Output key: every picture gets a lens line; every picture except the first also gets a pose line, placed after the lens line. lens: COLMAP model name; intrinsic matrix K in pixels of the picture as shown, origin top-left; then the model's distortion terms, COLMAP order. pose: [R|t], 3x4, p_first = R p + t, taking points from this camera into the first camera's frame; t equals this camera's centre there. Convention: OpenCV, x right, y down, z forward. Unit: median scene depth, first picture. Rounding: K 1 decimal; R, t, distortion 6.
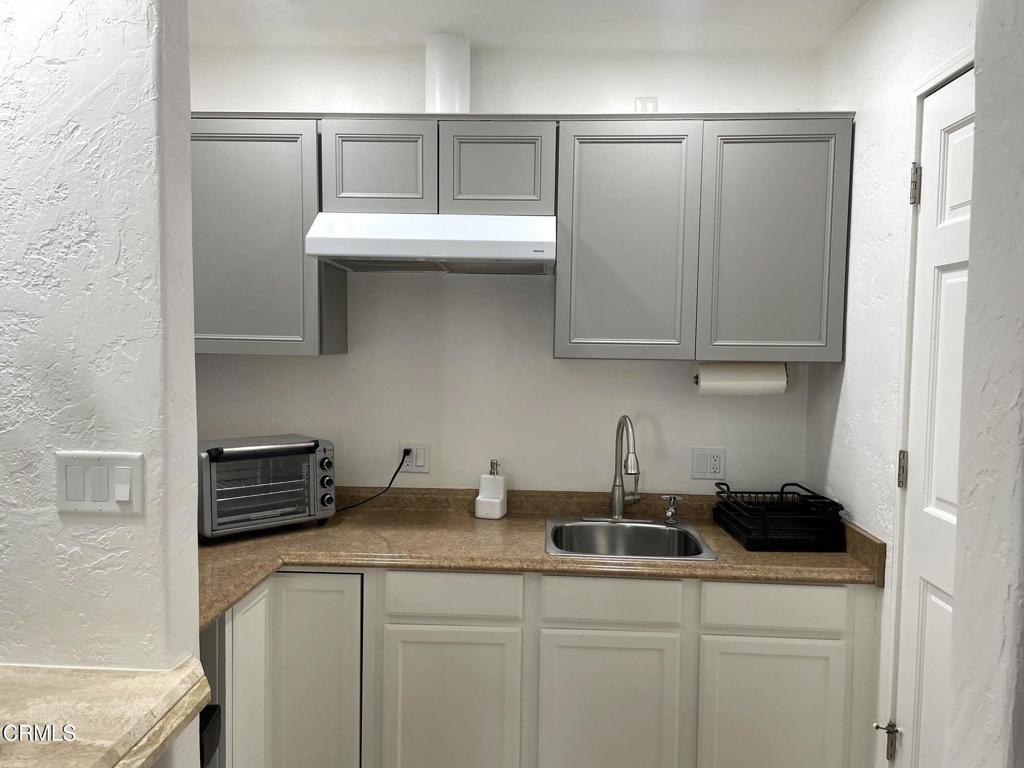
lens RADIAL K [[770.3, 0, 513.9], [0, 770.3, 379.3], [0, 0, 1]] dist [0.022089, -0.016254]
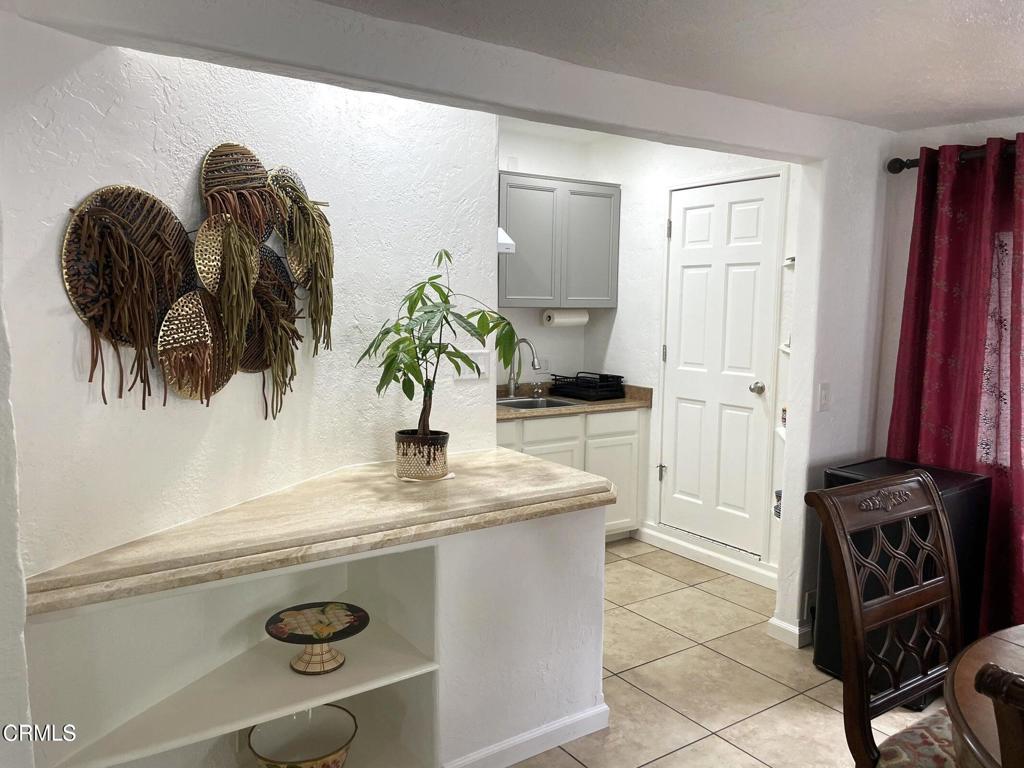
lens RADIAL K [[770.3, 0, 507.7], [0, 770.3, 389.0], [0, 0, 1]] dist [0.022089, -0.016254]
pose [[0.797985, -0.075507, 0.597928, -1.034283], [0.033506, 0.996144, 0.081079, 0.017237], [-0.601745, -0.044666, 0.797439, -0.459983]]
